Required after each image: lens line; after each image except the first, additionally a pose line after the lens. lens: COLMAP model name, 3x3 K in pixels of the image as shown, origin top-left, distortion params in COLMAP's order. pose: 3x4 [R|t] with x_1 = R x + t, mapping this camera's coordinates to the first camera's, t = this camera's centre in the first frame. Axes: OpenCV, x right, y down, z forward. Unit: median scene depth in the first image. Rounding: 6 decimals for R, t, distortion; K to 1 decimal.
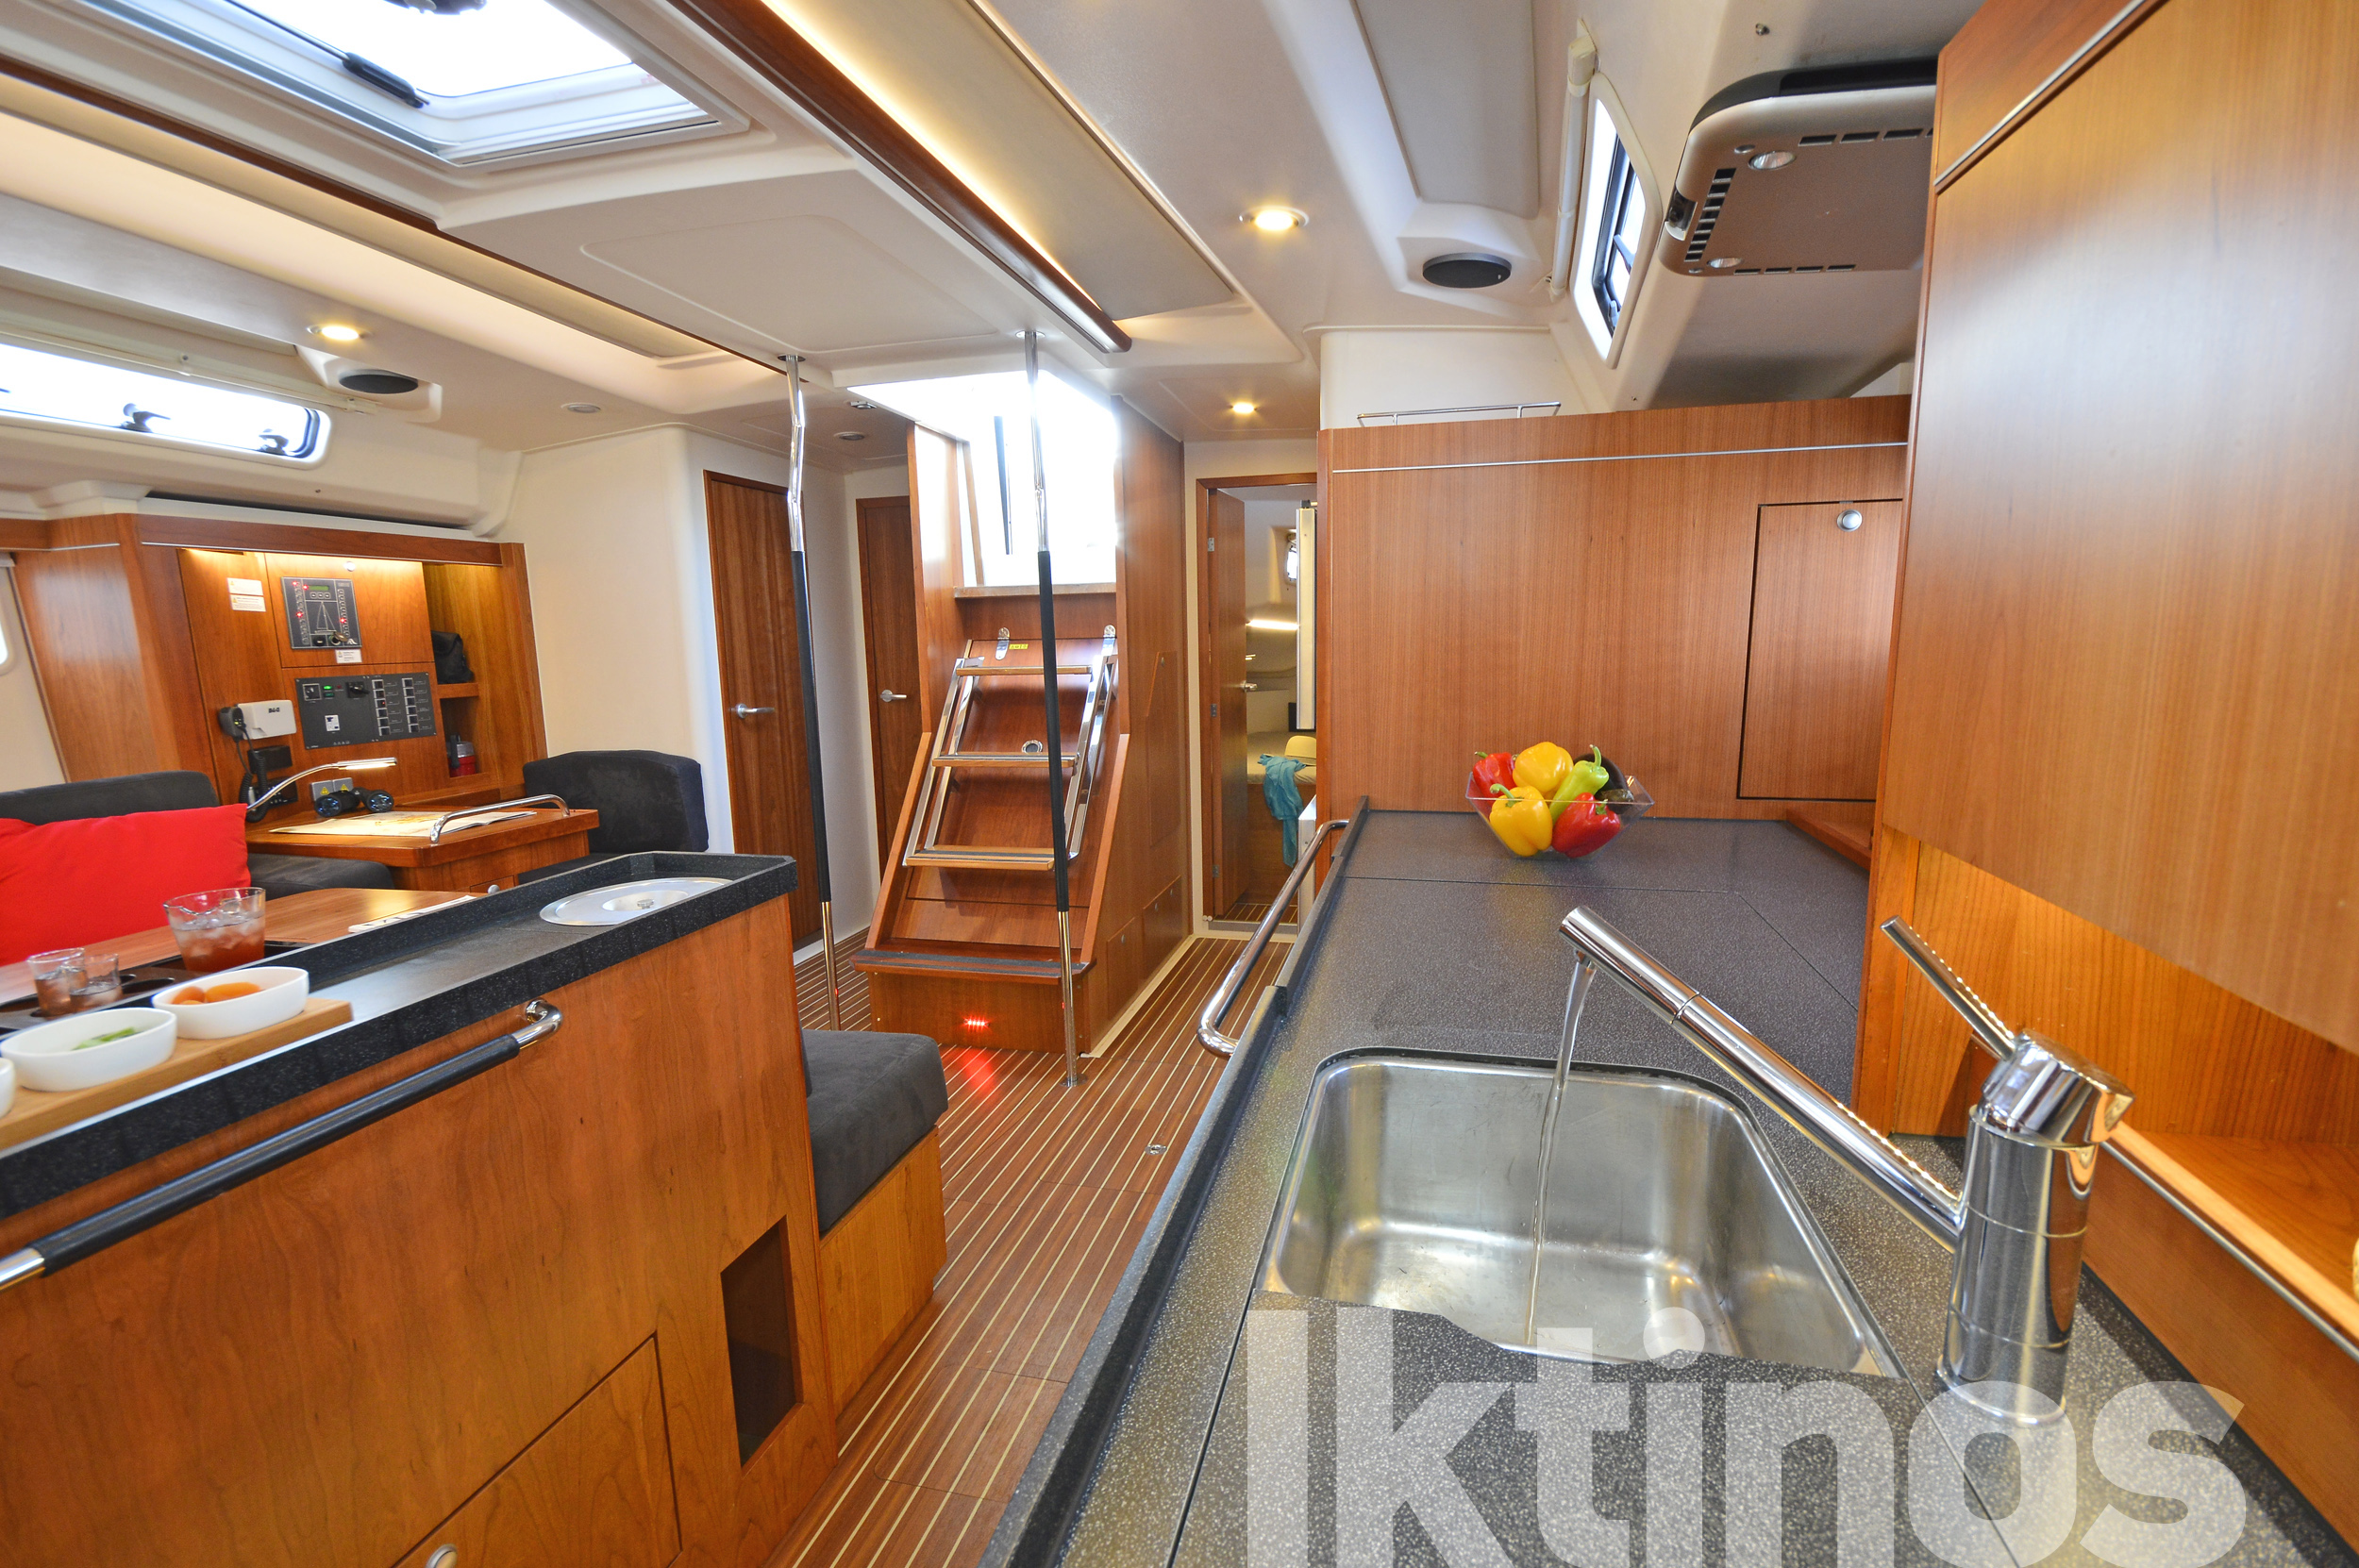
lens RADIAL K [[1047.0, 0, 1184.3], [0, 1047.0, 802.7], [0, 0, 1]] dist [0.008606, -0.011610]
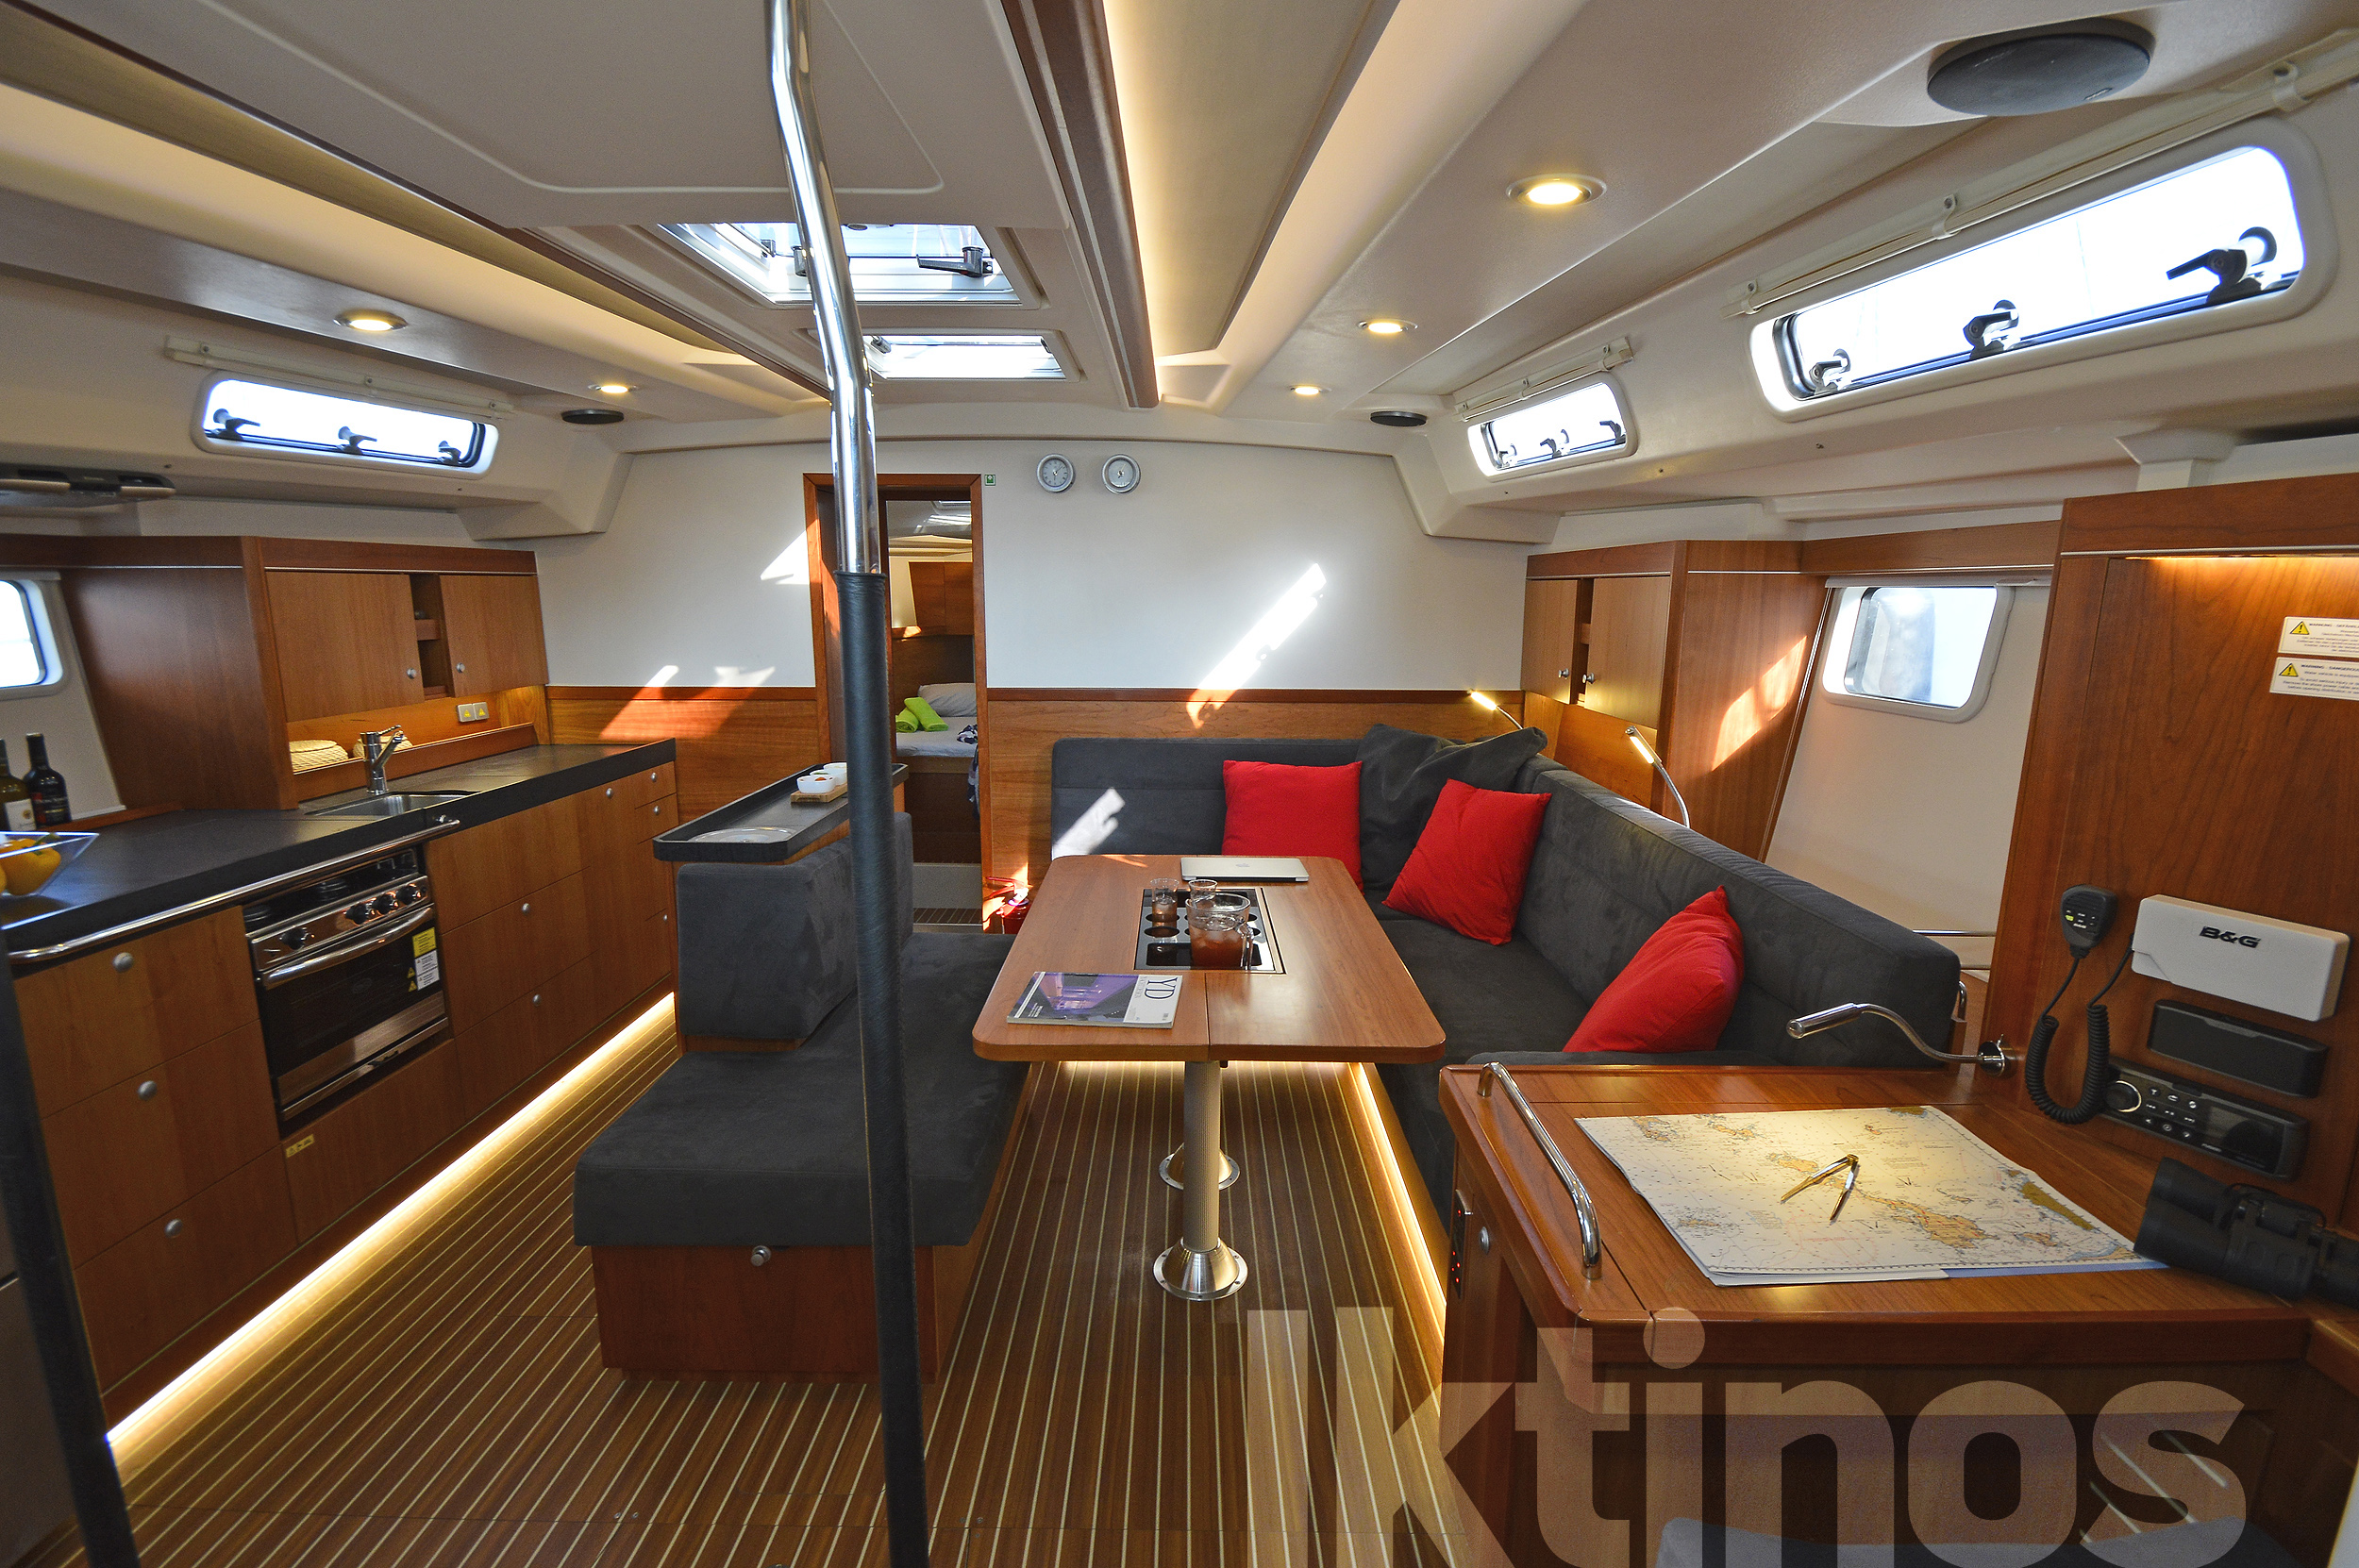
lens RADIAL K [[1077.7, 0, 1175.6], [0, 1077.7, 793.8], [0, 0, 1]] dist [0.003055, -0.006999]
pose [[-0.973277, 0.060711, -0.221465, -0.352522], [-0.020995, 0.936854, 0.349090, -0.261884], [0.228674, 0.344411, -0.910543, 1.189588]]
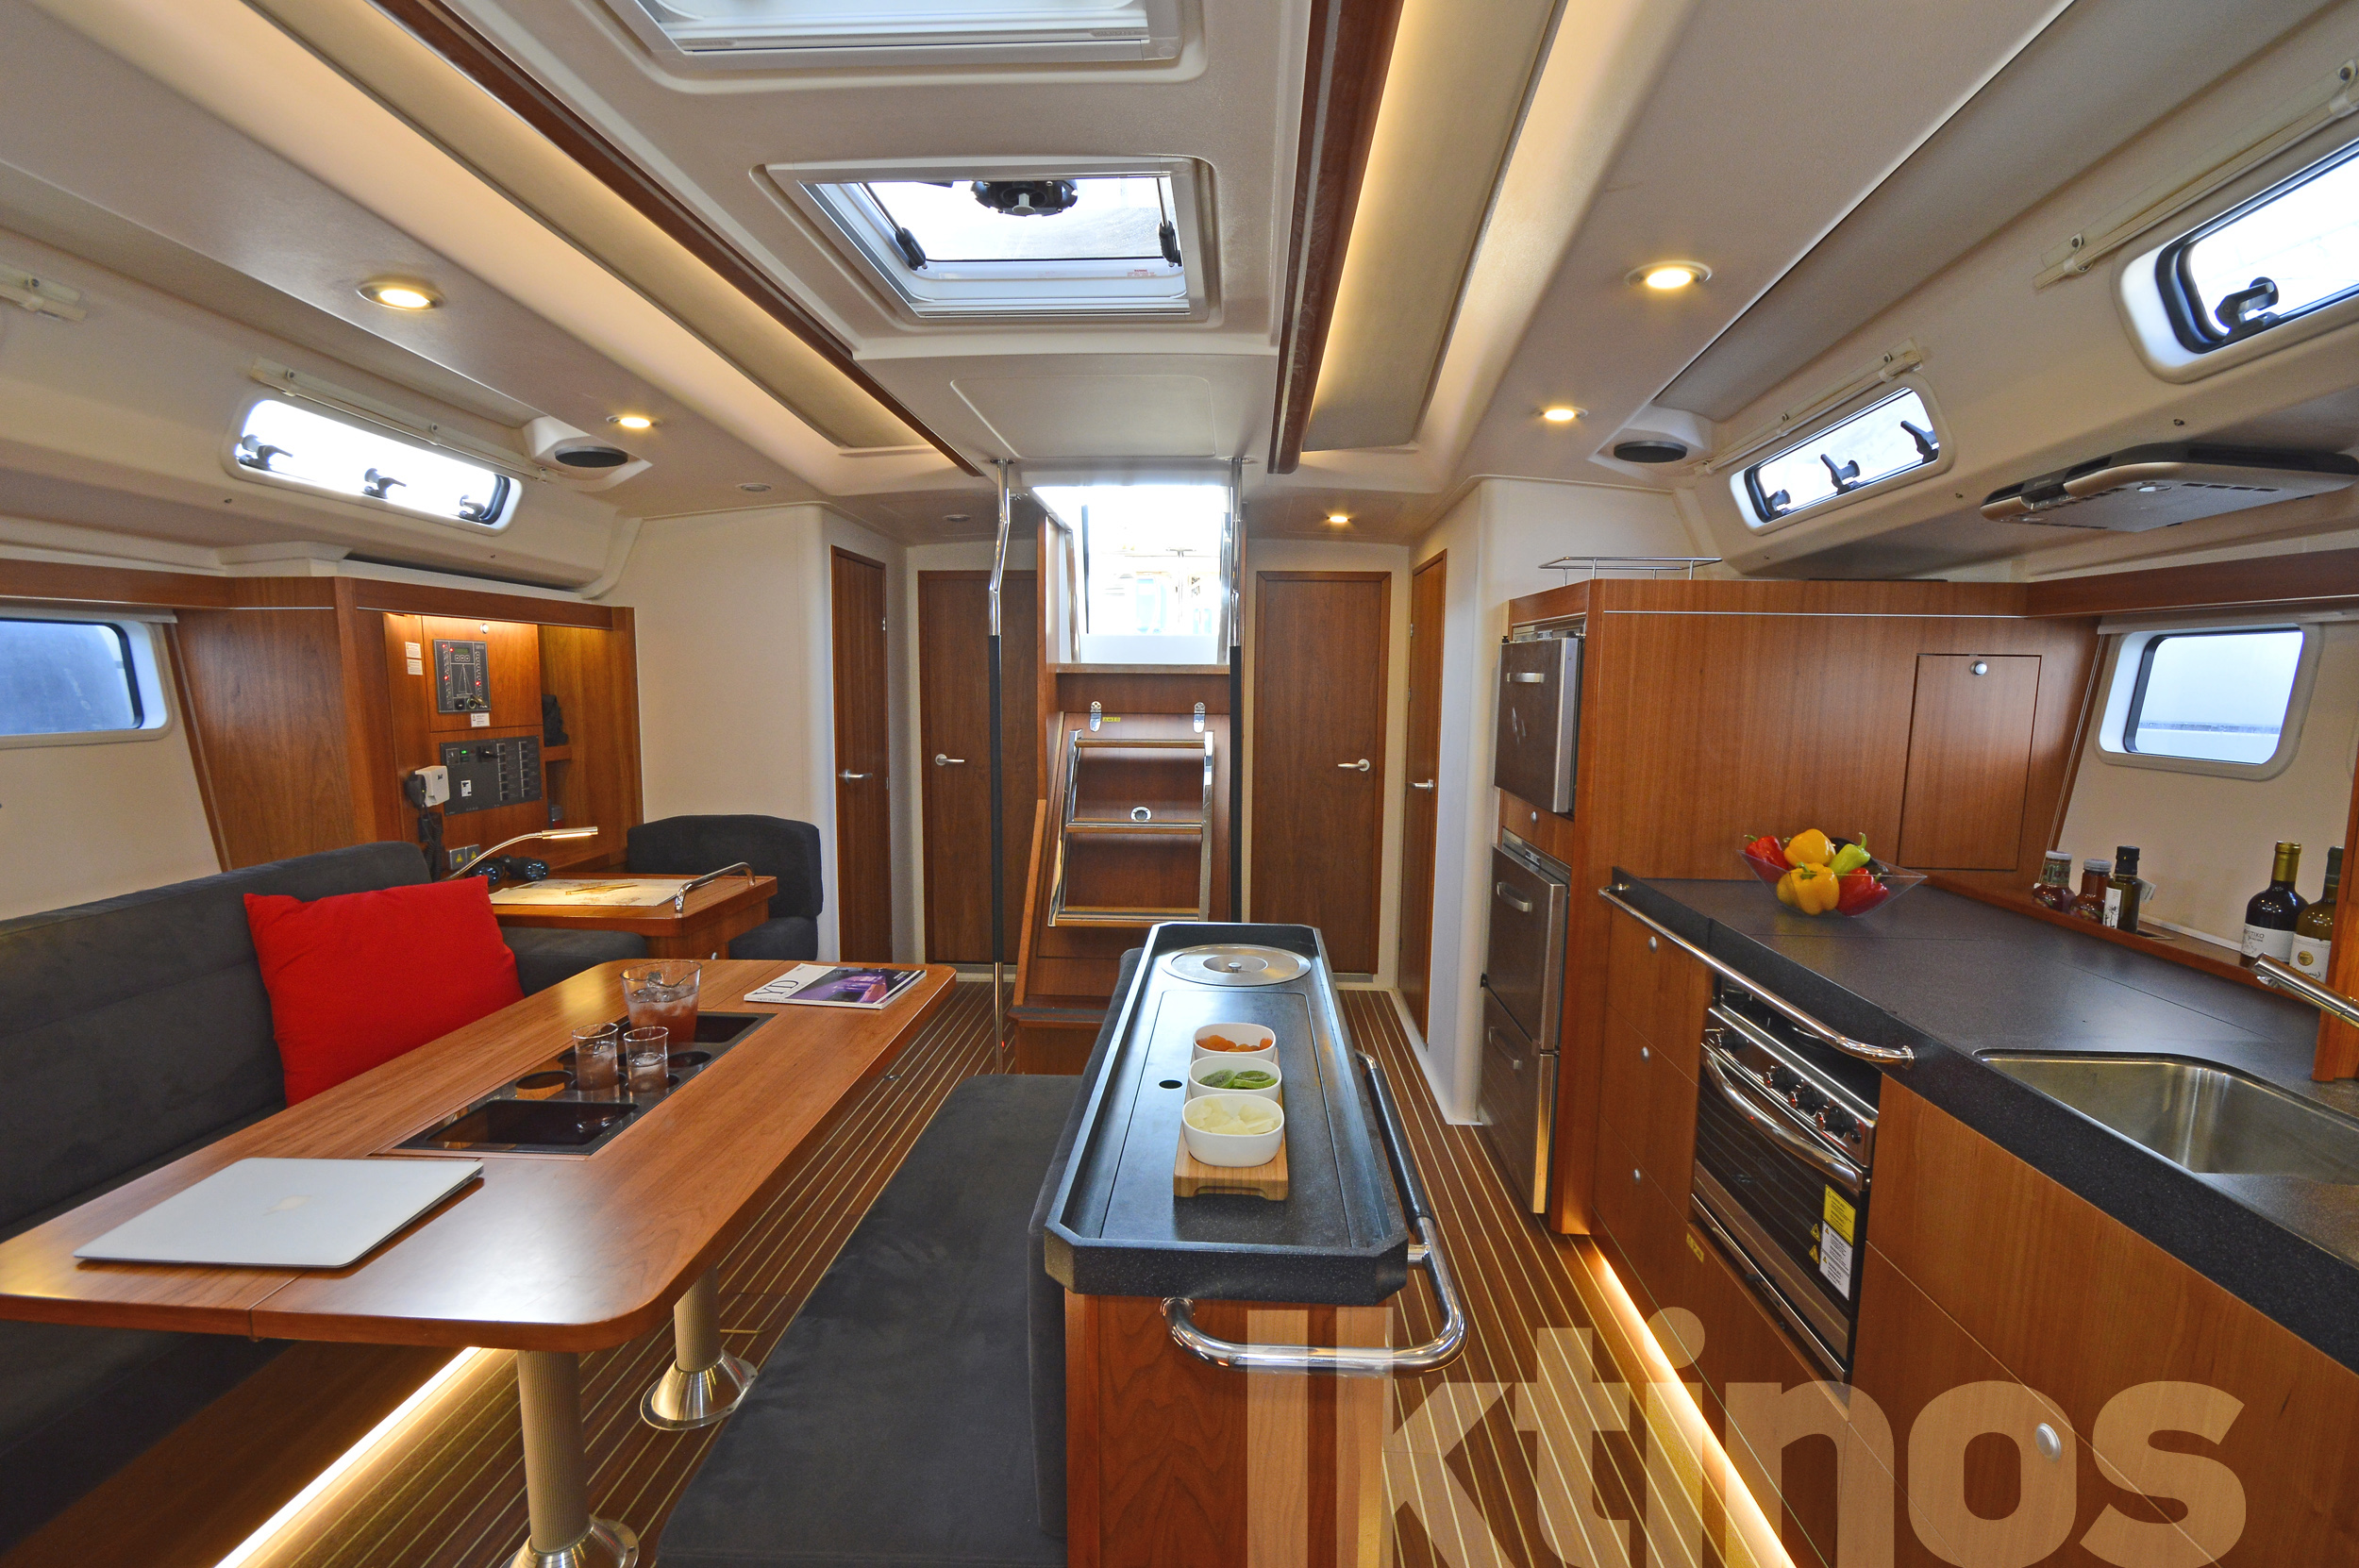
lens RADIAL K [[1047.0, 0, 1184.3], [0, 1047.0, 802.7], [0, 0, 1]] dist [0.008606, -0.011610]
pose [[0.981920, 0.006171, 0.189194, -0.350078], [0.002729, 0.998903, -0.046747, -0.015680], [-0.189275, 0.046418, 0.980826, -0.081005]]
